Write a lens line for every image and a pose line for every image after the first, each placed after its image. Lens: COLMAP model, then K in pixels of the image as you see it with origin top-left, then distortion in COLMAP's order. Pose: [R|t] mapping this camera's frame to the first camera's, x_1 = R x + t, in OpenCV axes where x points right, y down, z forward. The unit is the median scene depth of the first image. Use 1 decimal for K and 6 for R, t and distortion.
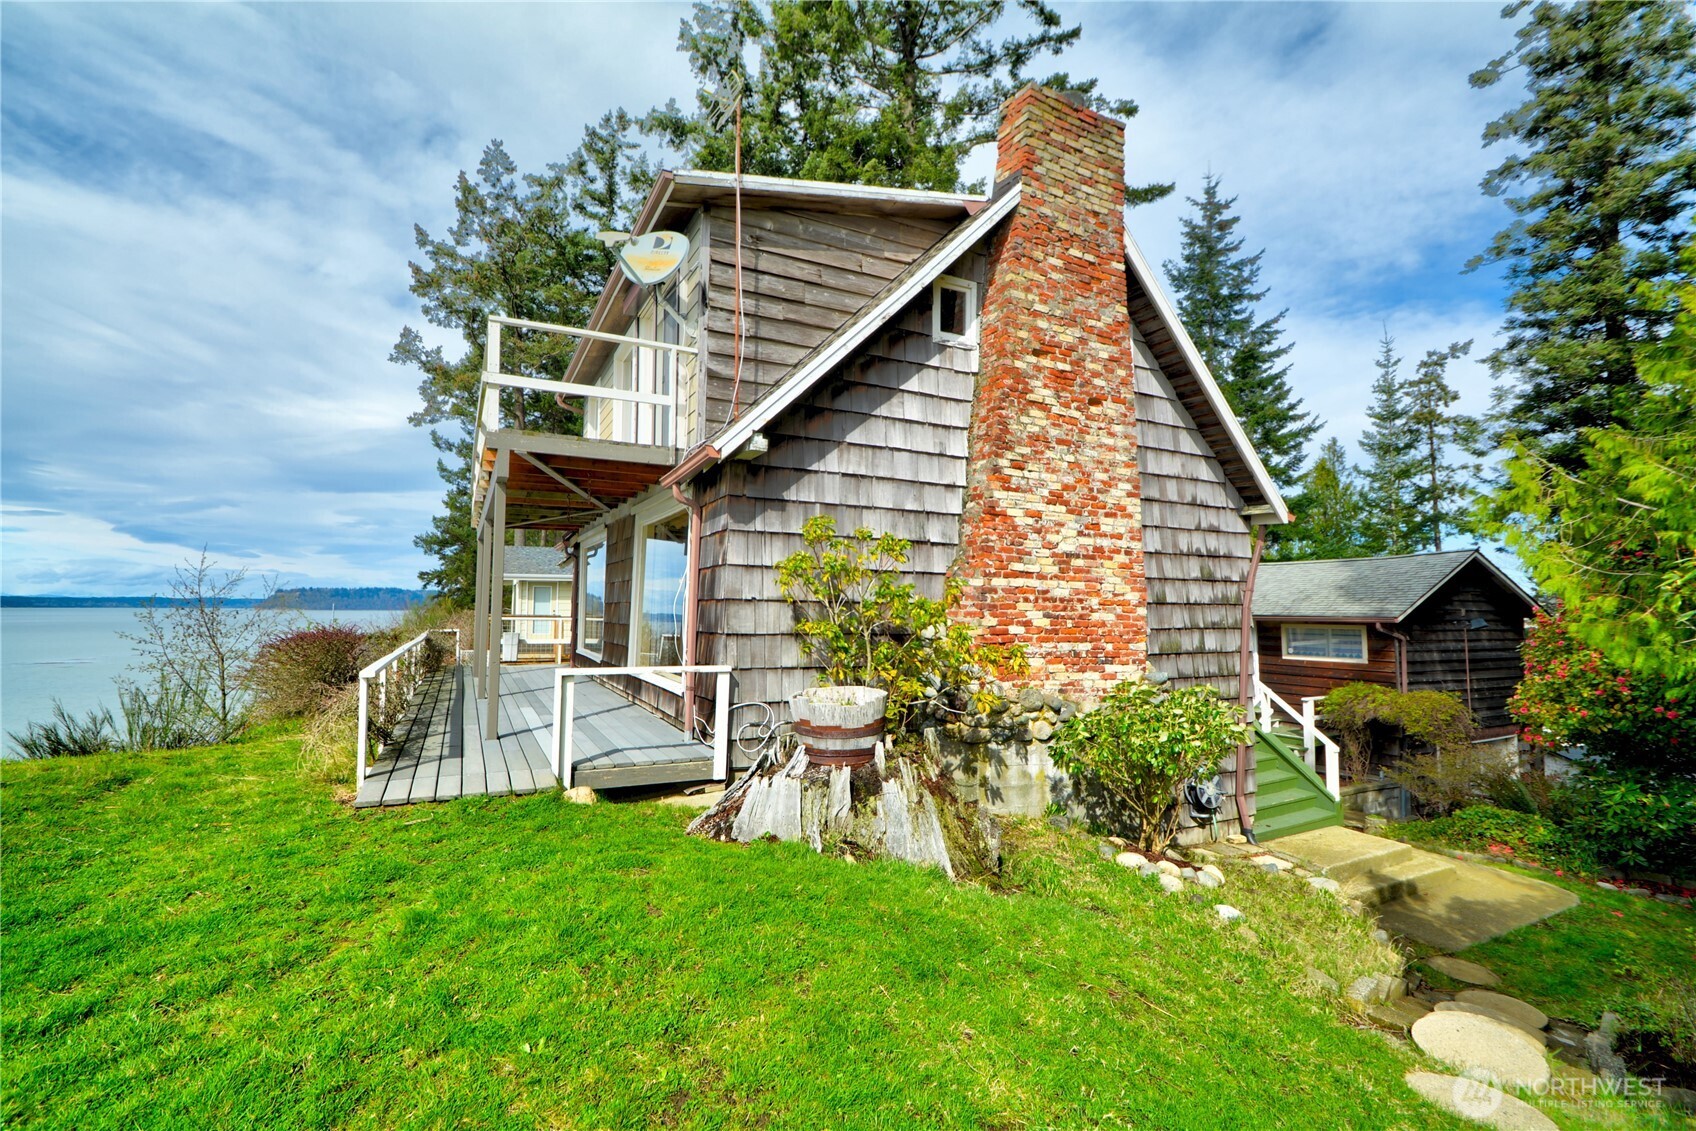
lens RADIAL K [[745.5, 0, 826.8], [0, 745.5, 559.2], [0, 0, 1]] dist [0.009881, -0.002037]
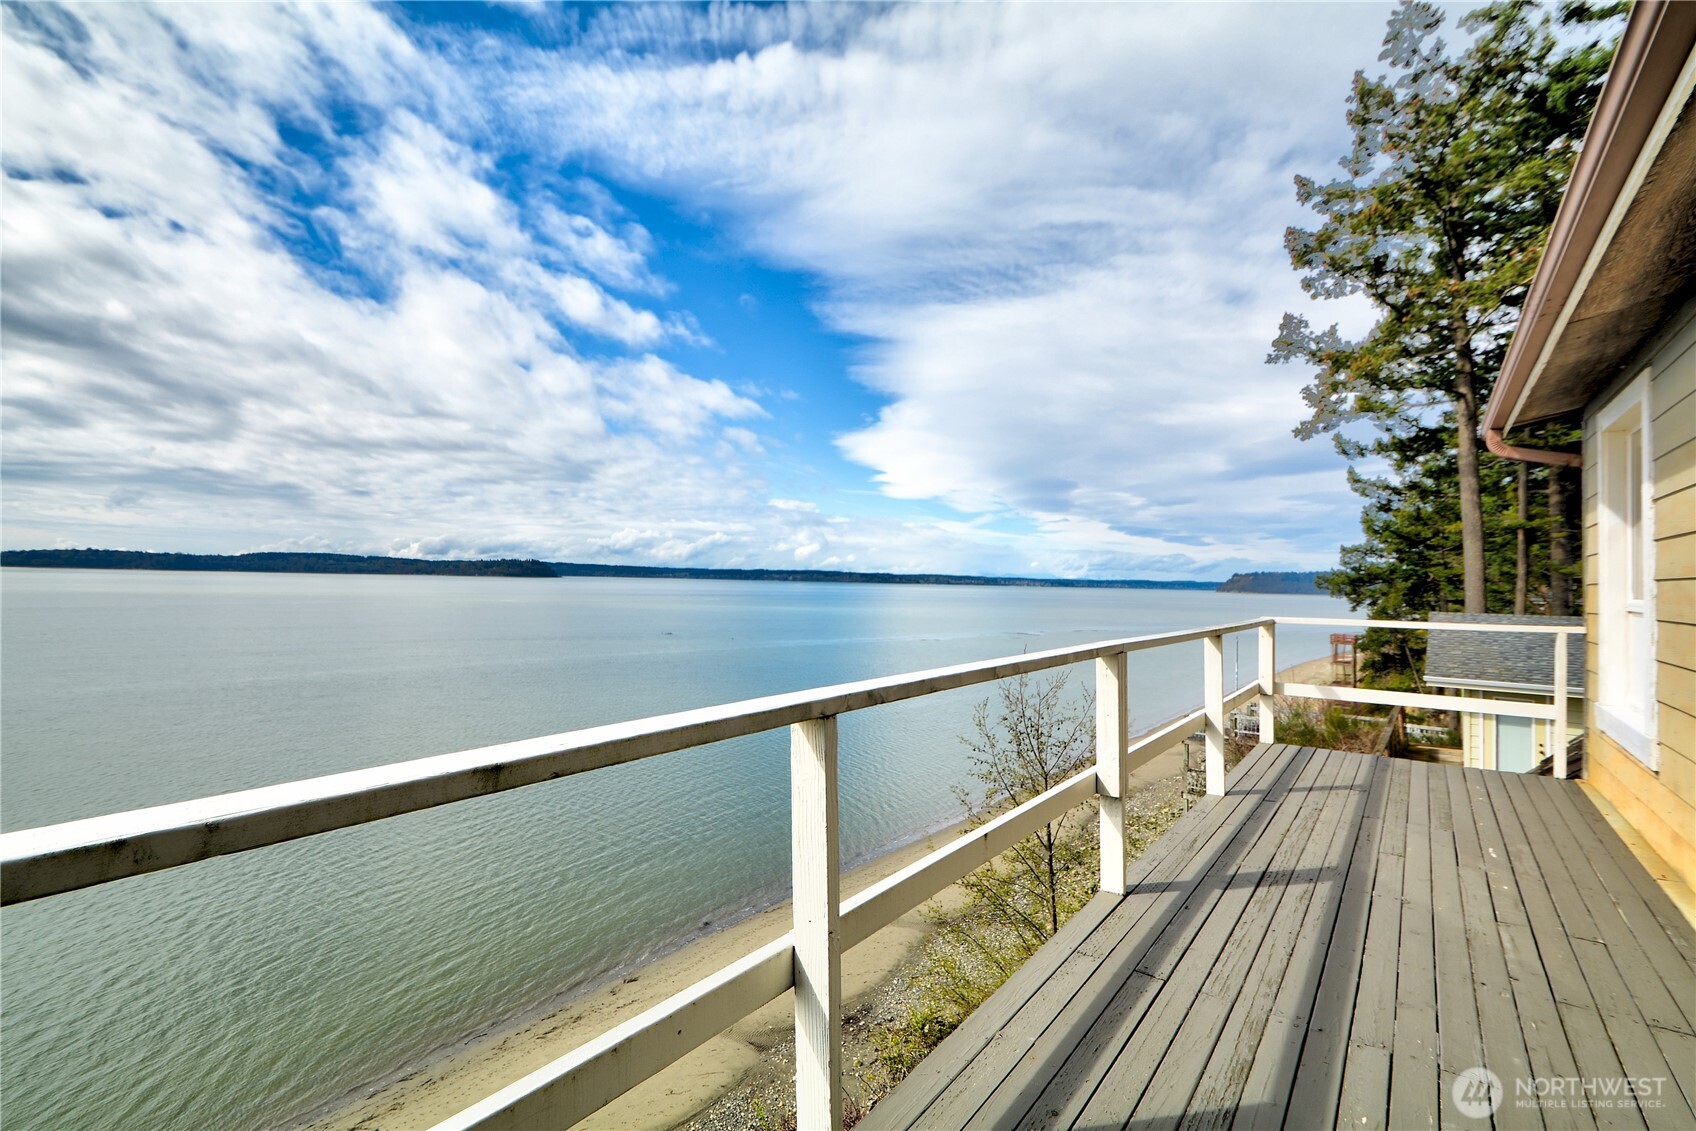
lens RADIAL K [[745.5, 0, 853.2], [0, 745.5, 549.3], [0, 0, 1]] dist [0.009881, -0.002037]
pose [[0.444611, -0.026600, -0.895329, -0.215533], [0.042398, 0.999064, -0.008628, -0.229360], [0.894720, -0.034124, 0.445322, 0.711718]]
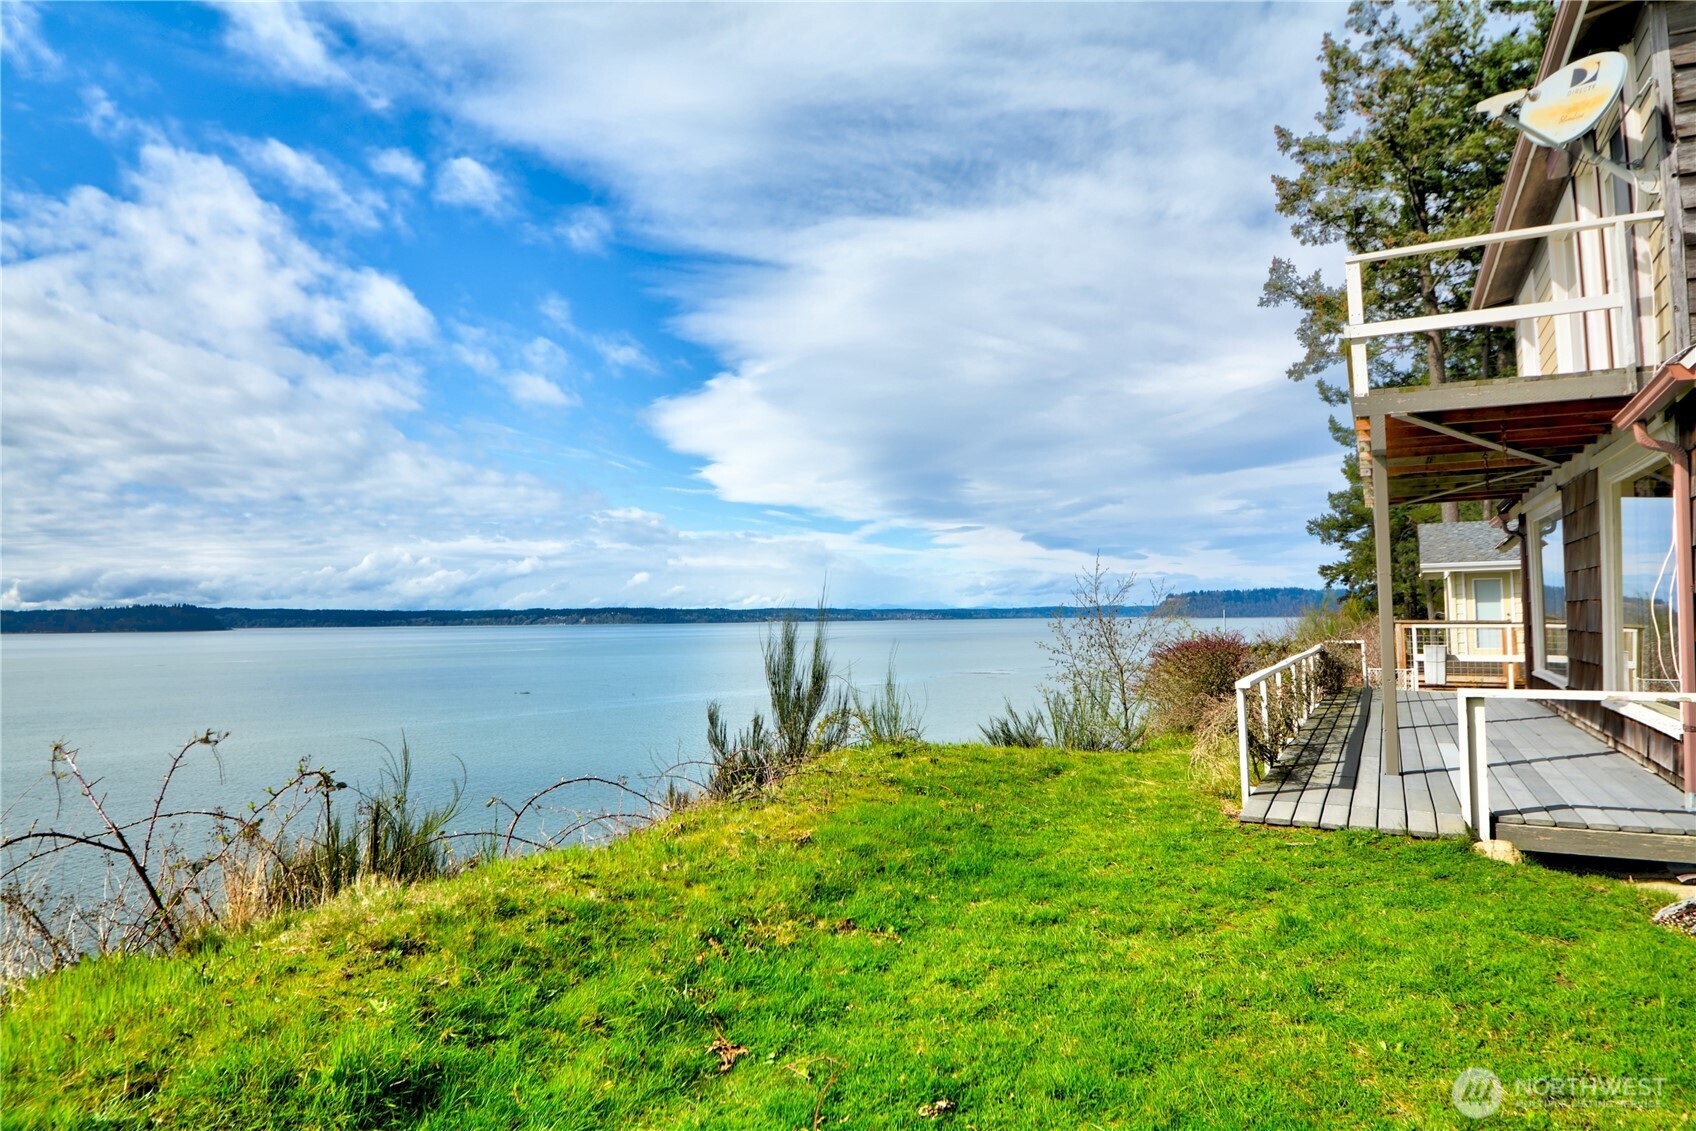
lens RADIAL K [[1042.7, 0, 834.6], [0, 1042.7, 550.1], [0, 0, 1]] dist [-0.016375, -0.007818]
pose [[0.587706, -0.064740, -0.806480, 0.082617], [0.068438, 0.997199, -0.030177, -0.005704], [0.806175, -0.037459, 0.590490, -0.098655]]
